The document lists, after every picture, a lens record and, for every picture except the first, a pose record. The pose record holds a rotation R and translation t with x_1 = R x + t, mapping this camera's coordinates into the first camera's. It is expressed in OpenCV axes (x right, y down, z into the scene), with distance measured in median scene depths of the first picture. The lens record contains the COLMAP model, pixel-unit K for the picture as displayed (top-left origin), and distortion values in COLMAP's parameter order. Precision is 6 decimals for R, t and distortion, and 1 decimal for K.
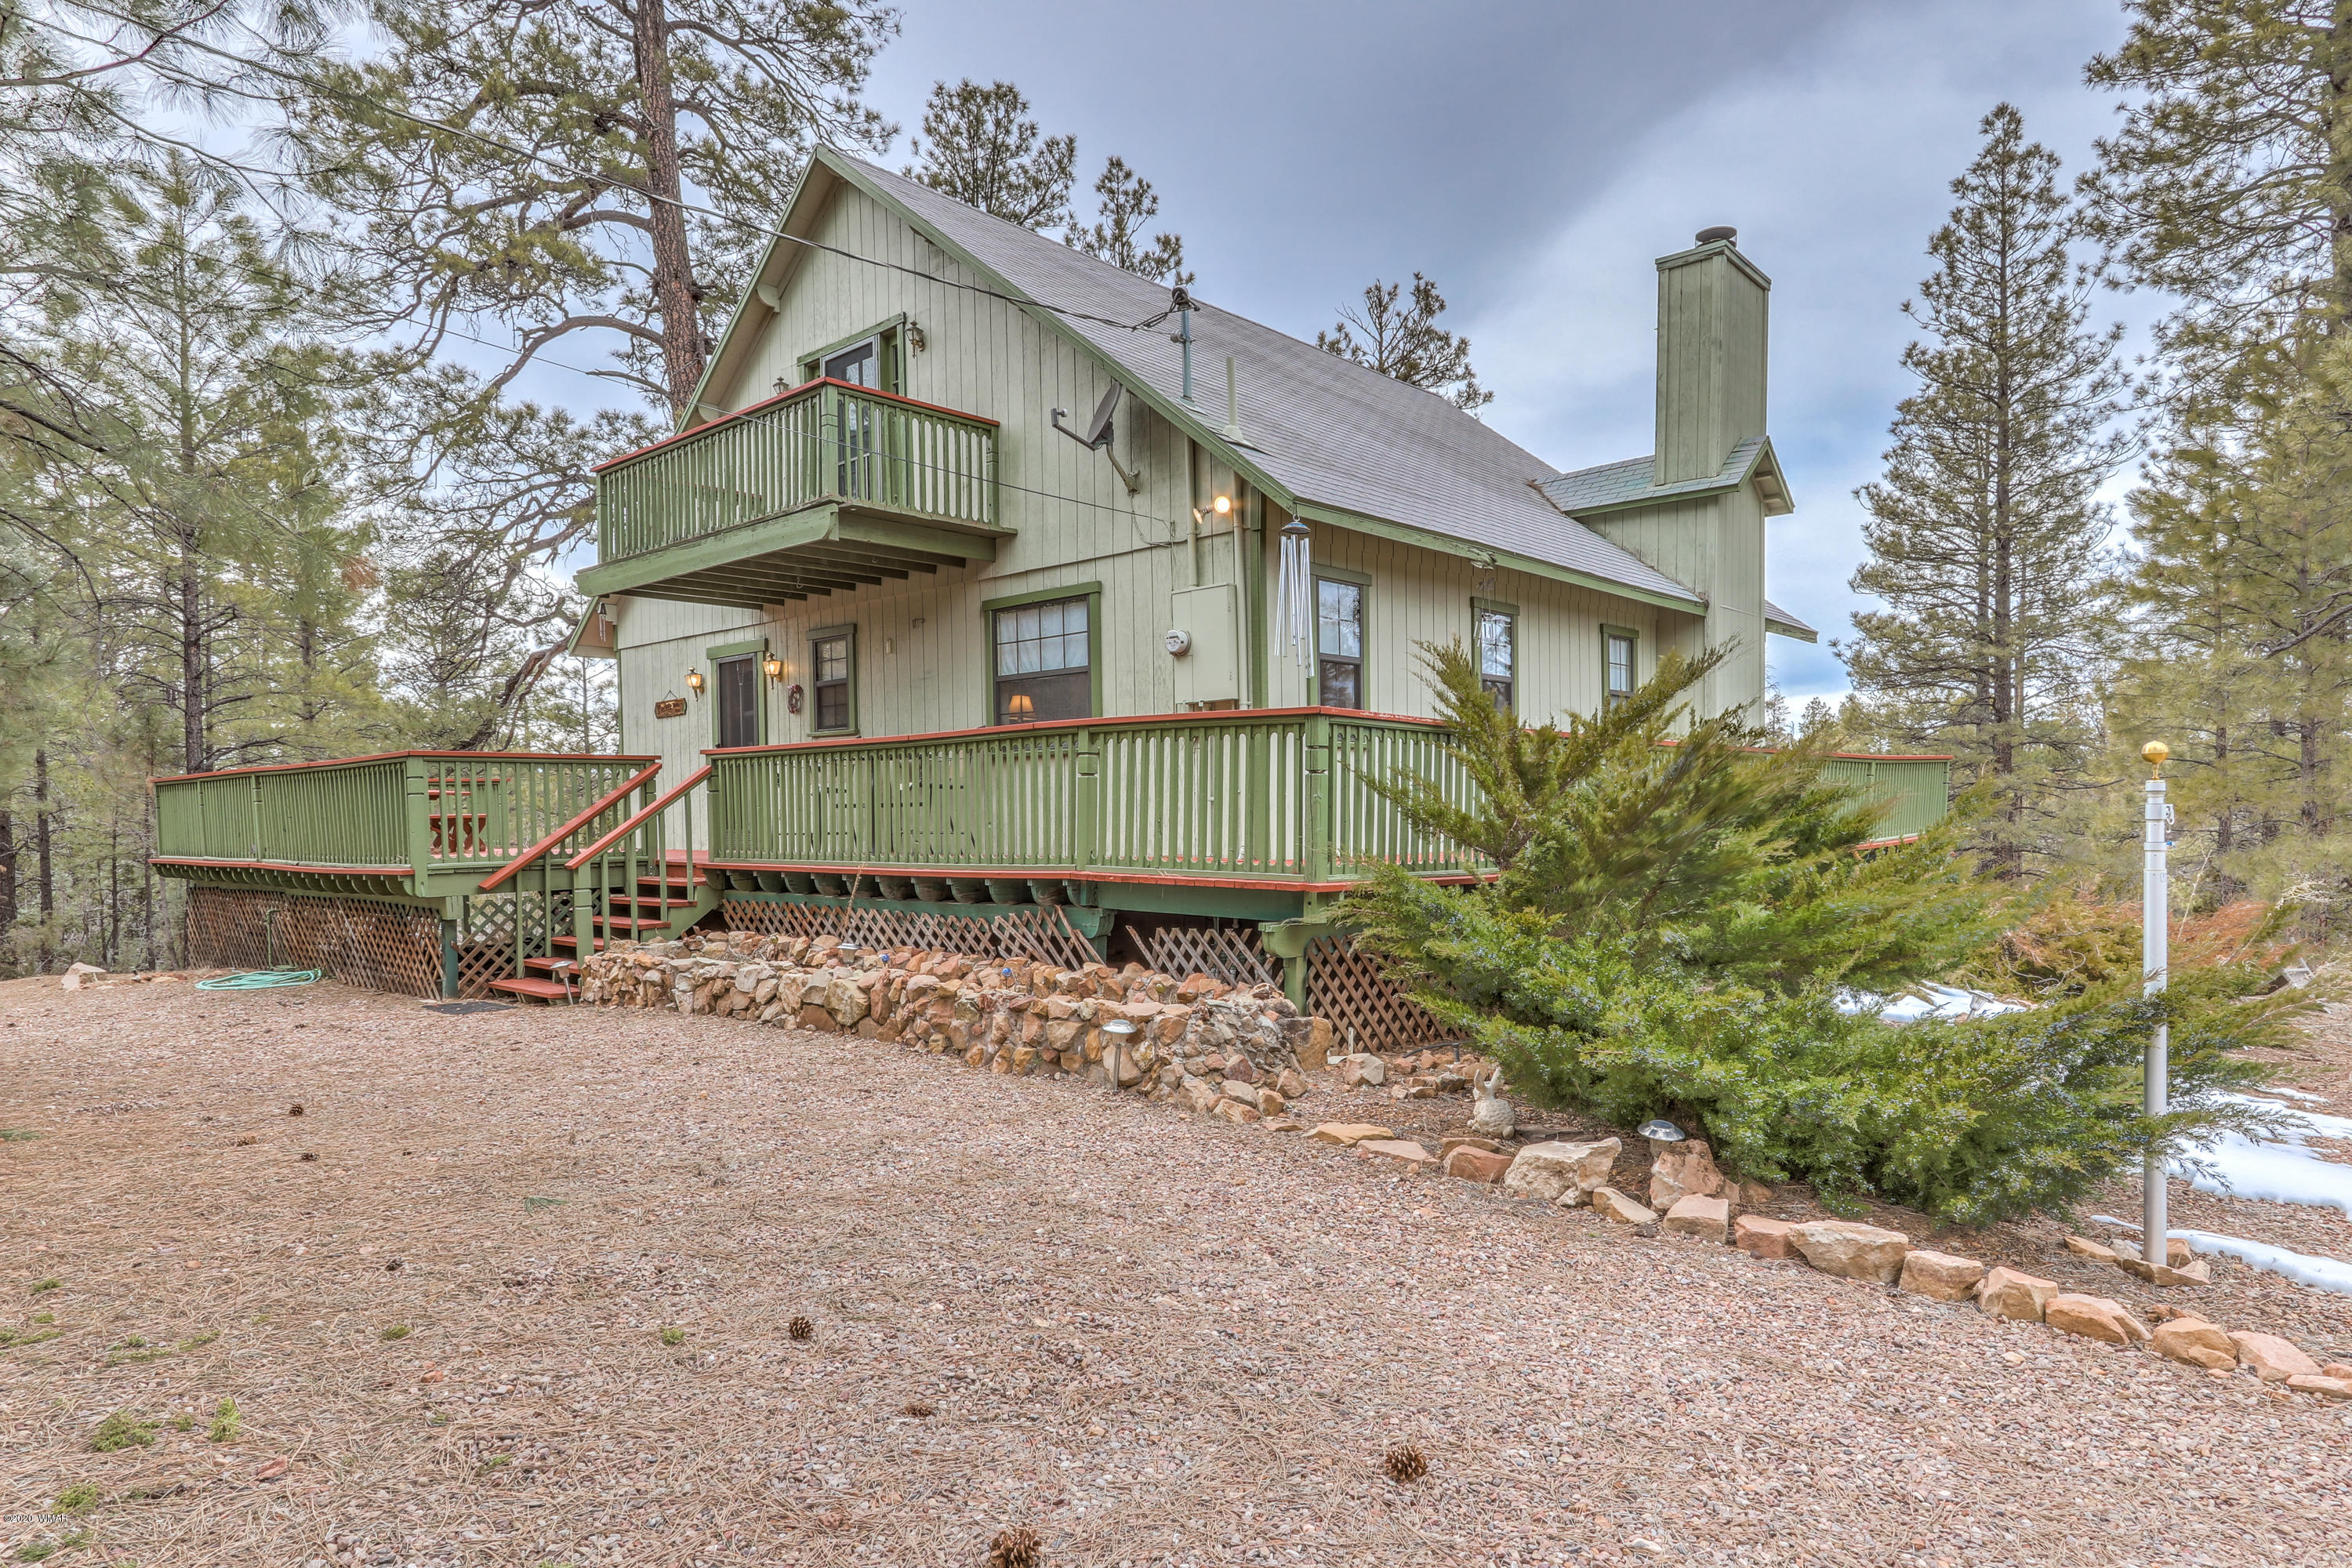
lens RADIAL K [[1341.8, 0, 1176.0], [0, 1341.8, 784.0], [0, 0, 1]] dist [0.027167, -0.029931]
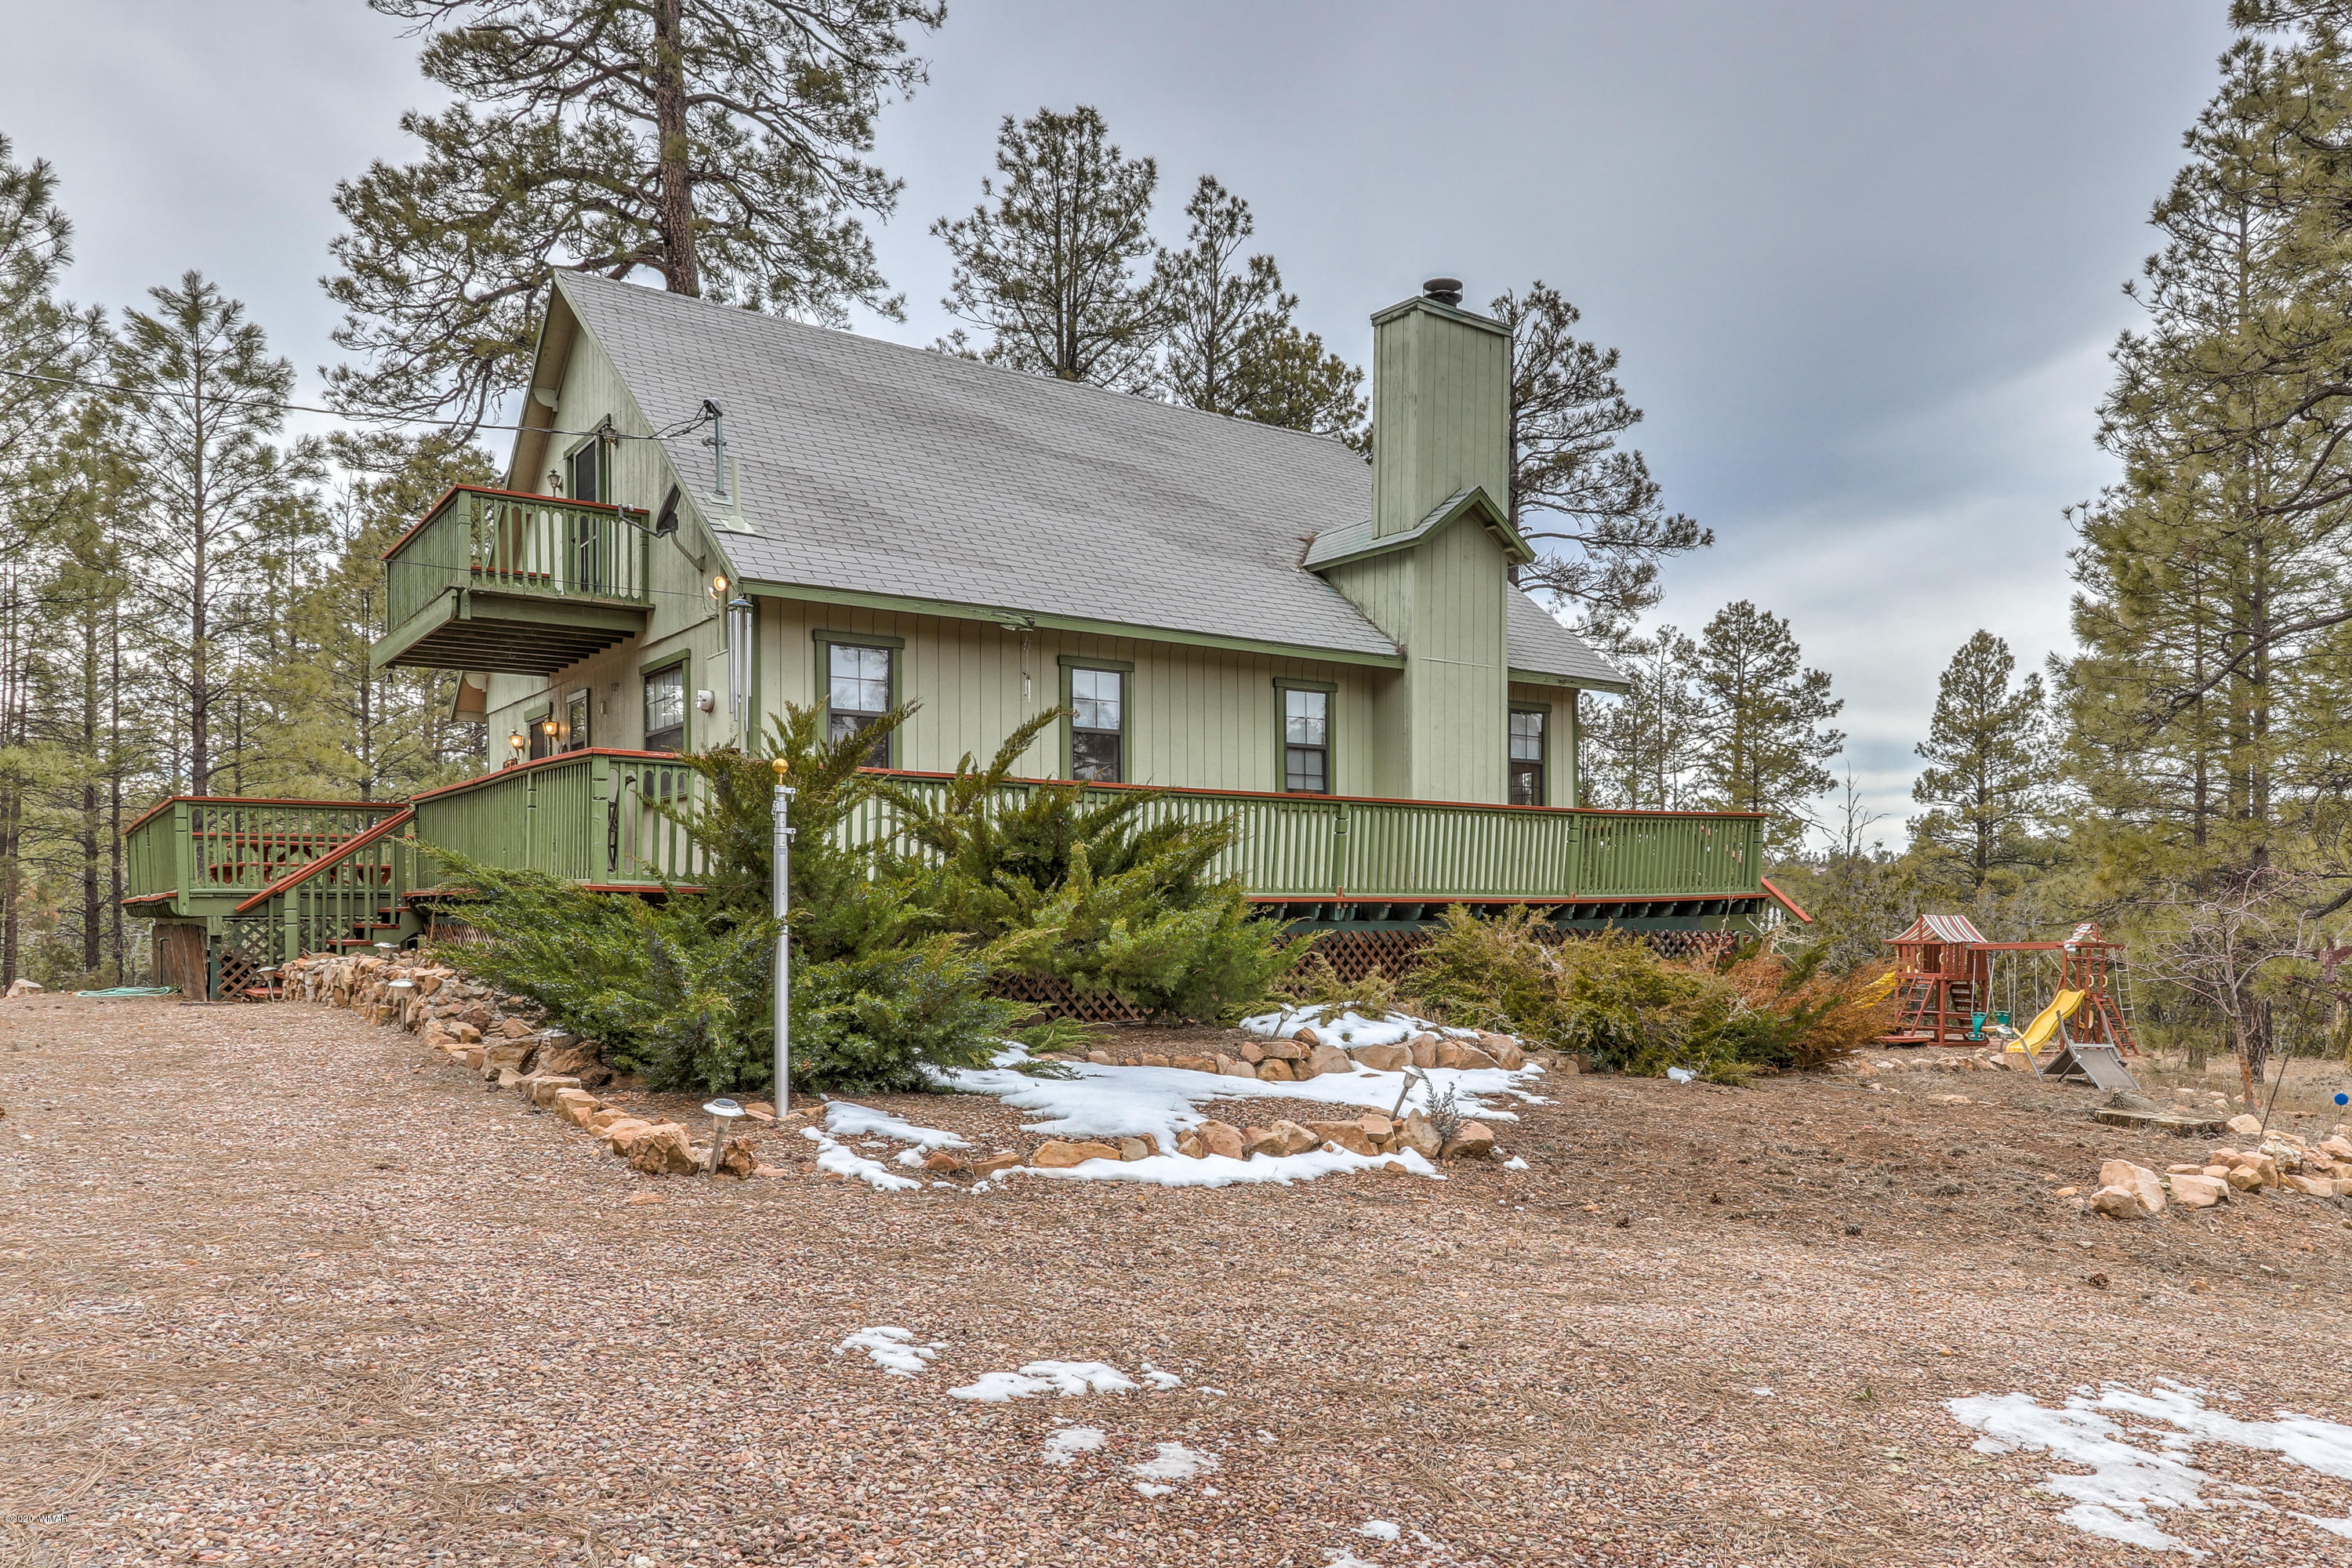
lens RADIAL K [[1603.2, 0, 1175.7], [0, 1603.2, 845.3], [0, 0, 1]] dist [-0.003386, -0.003302]
pose [[0.981588, 0.002989, -0.190986, 0.160562], [-0.006656, 0.999806, -0.018562, 0.010698], [0.190893, 0.019491, 0.981417, -0.070033]]
